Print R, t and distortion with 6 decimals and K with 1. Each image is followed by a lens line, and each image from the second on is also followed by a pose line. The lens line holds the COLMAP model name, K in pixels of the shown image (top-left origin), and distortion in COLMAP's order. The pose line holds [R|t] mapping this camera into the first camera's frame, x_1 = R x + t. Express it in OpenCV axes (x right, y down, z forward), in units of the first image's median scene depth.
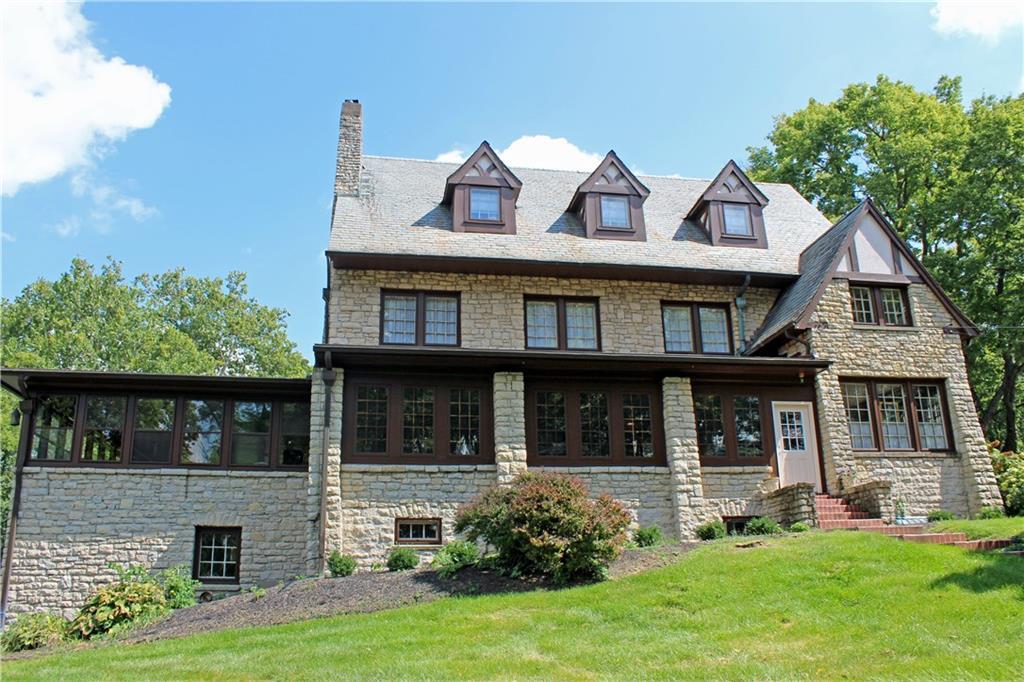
lens RADIAL K [[844.2, 0, 511.9], [0, 844.2, 323.5], [0, 0, 1]] dist [-0.103363, 0.012268]
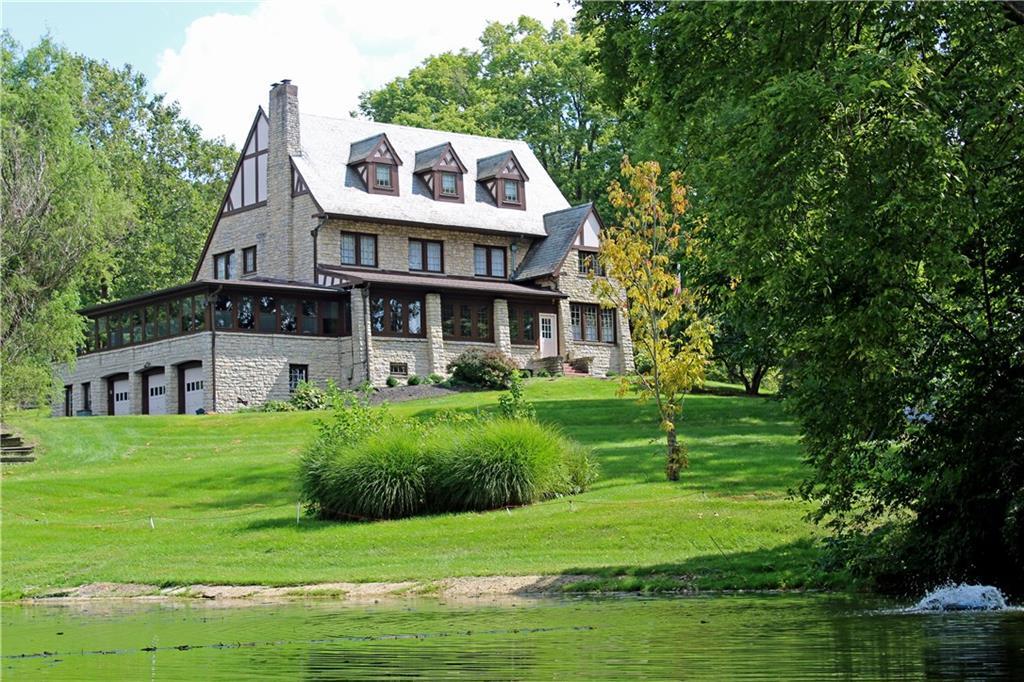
lens RADIAL K [[2068.4, 0, 512.0], [0, 2068.4, 341.0], [0, 0, 1]] dist [0.648532, 0.000235]
pose [[0.867885, 0.047067, 0.494531, -2.133750], [-0.147364, 0.975084, 0.165816, -0.635781], [-0.474405, -0.216786, 0.853197, -3.118705]]
